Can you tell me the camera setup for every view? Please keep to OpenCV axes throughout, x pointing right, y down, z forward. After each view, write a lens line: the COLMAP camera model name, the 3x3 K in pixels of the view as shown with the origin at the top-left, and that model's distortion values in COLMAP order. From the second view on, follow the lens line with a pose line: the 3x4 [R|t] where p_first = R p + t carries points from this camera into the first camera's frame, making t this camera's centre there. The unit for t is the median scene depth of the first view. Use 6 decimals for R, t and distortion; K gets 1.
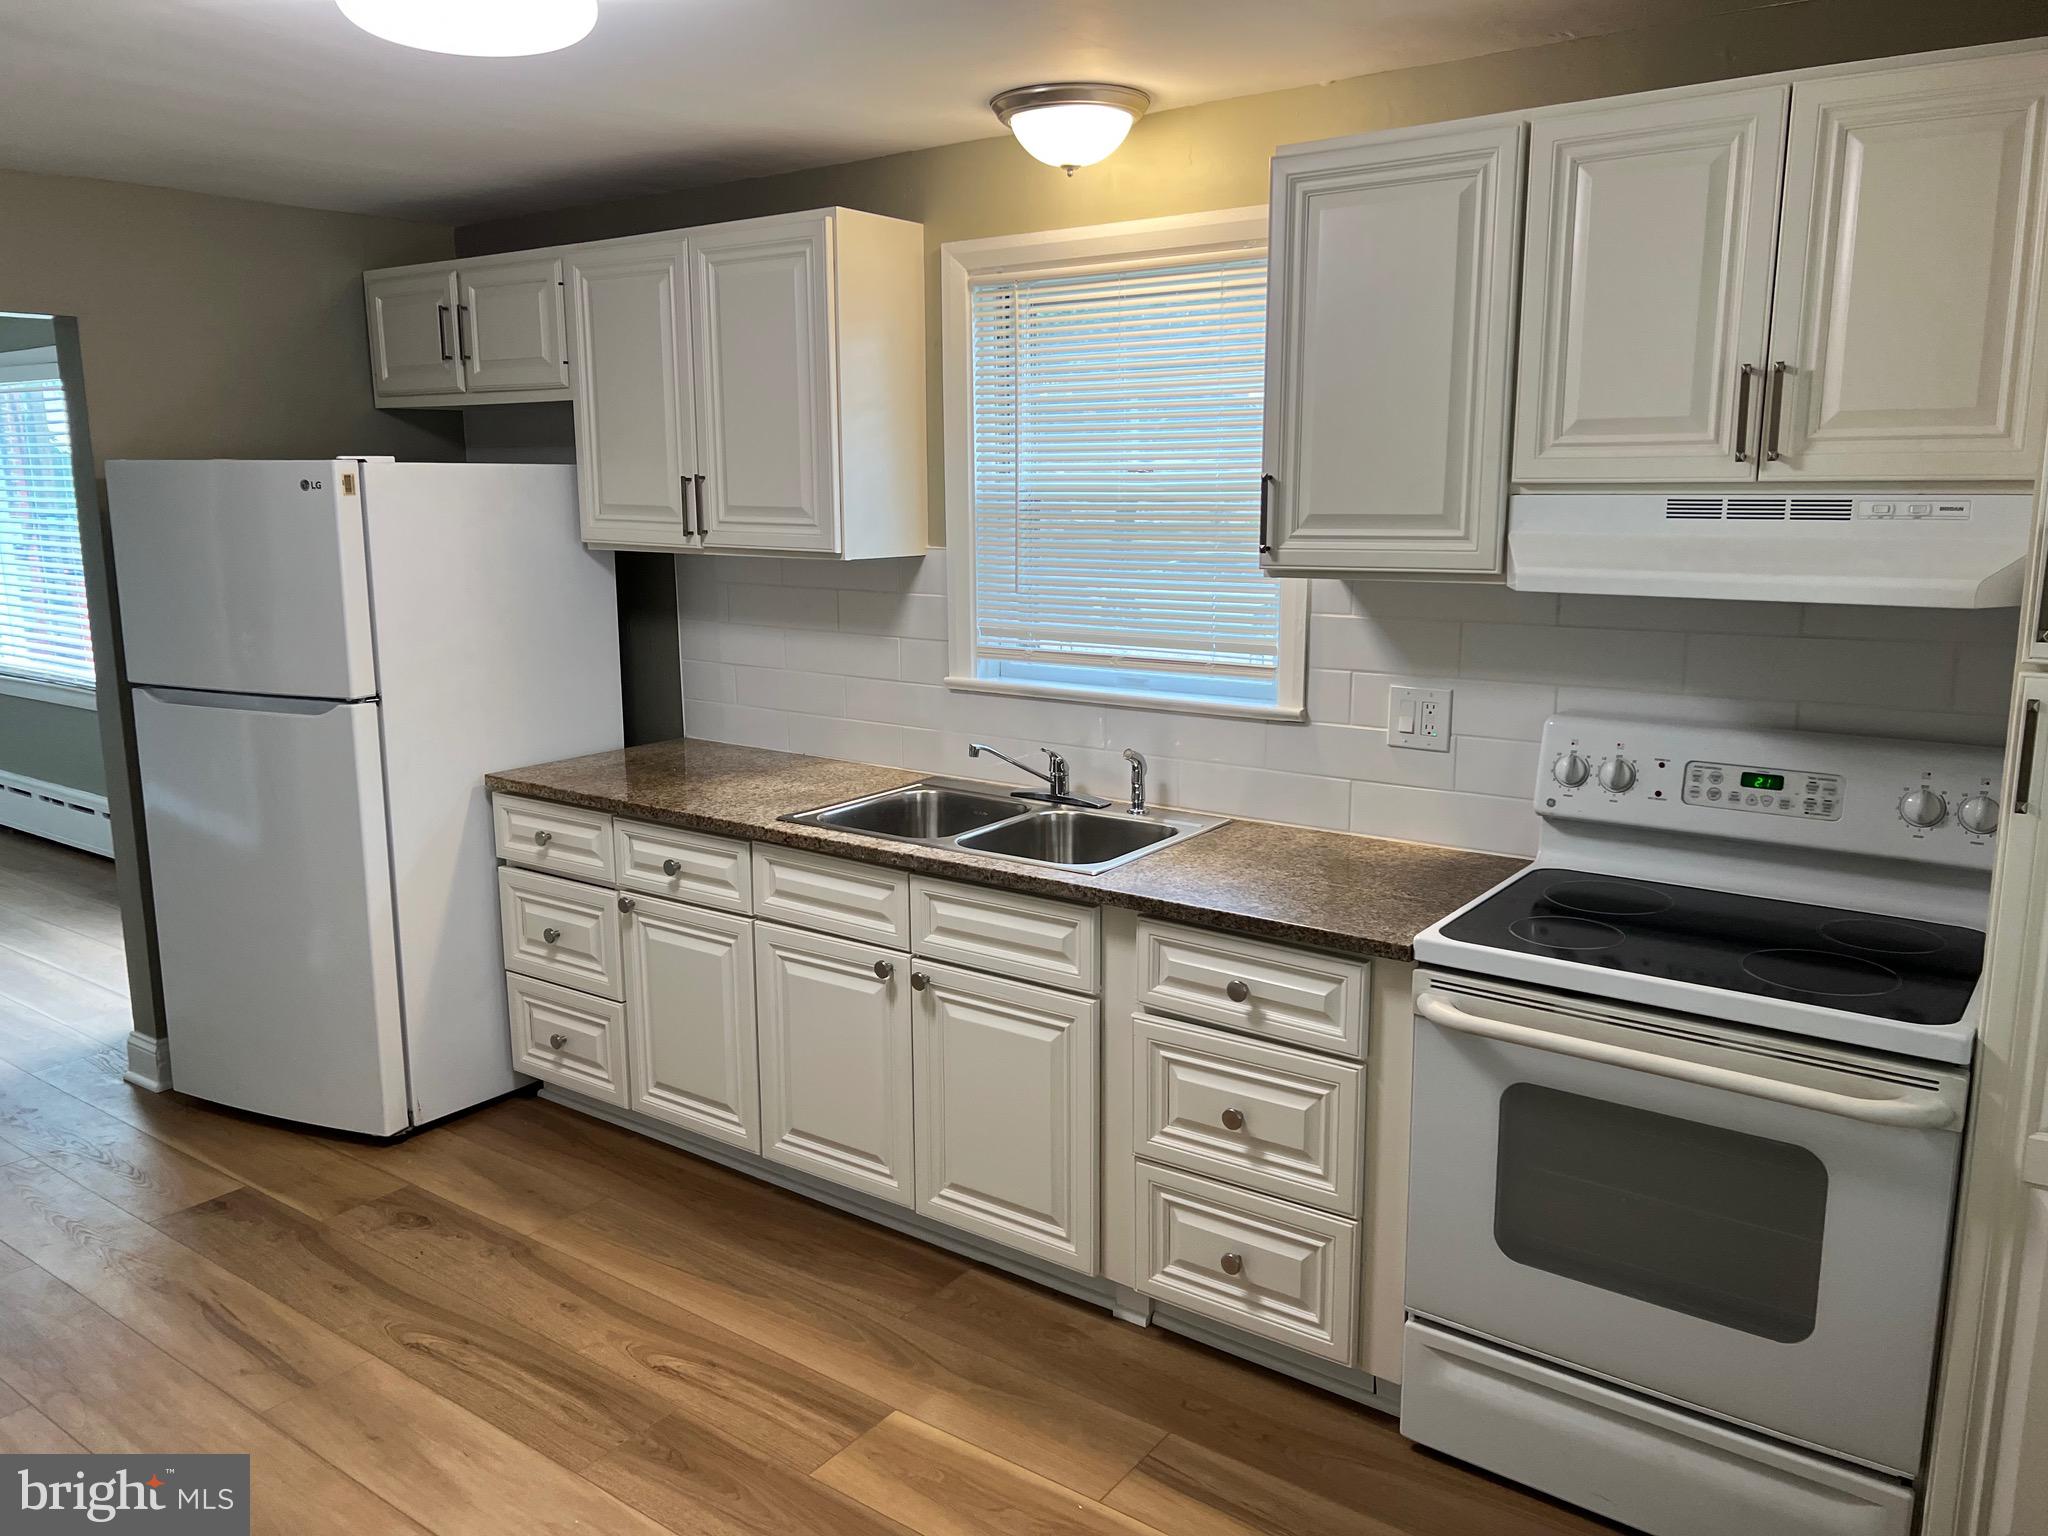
lens RADIAL K [[1548.1, 0, 1026.3], [0, 1548.1, 760.6], [0, 0, 1]] dist [0.092521, -0.141308]
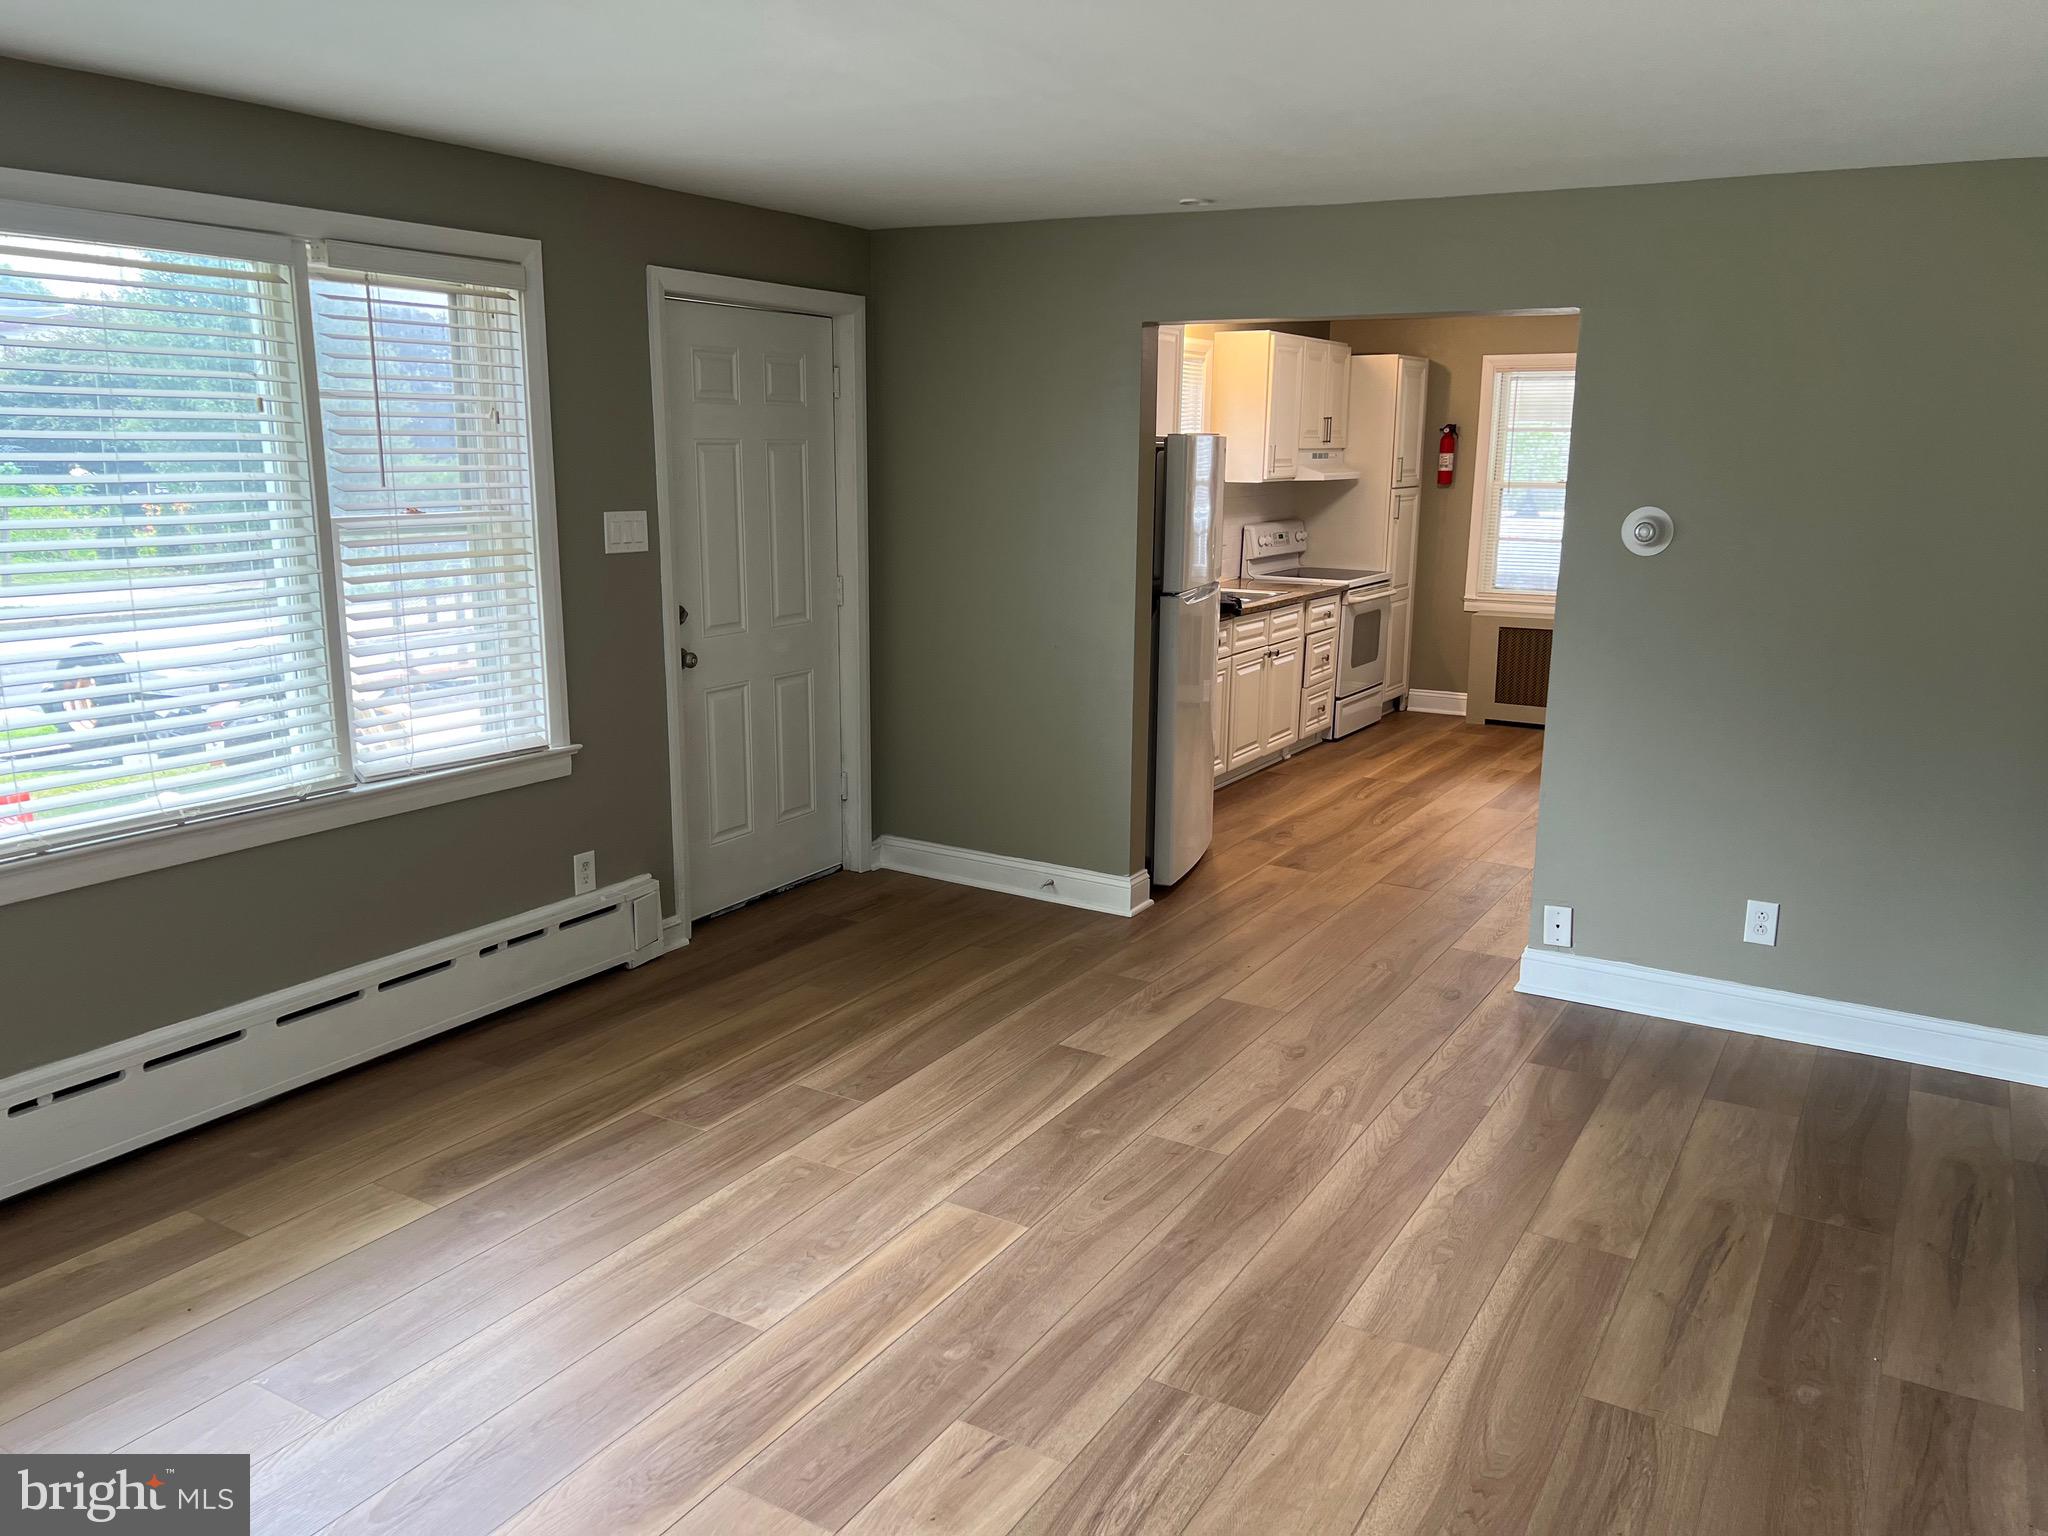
lens RADIAL K [[1540.9, 0, 980.8], [0, 1540.9, 801.6], [0, 0, 1]] dist [0.083241, -0.332695]
pose [[-0.074240, -0.221728, 0.972278, -2.175639], [0.178546, 0.956260, 0.231708, -0.250599], [-0.981127, 0.190798, -0.031404, 1.394395]]
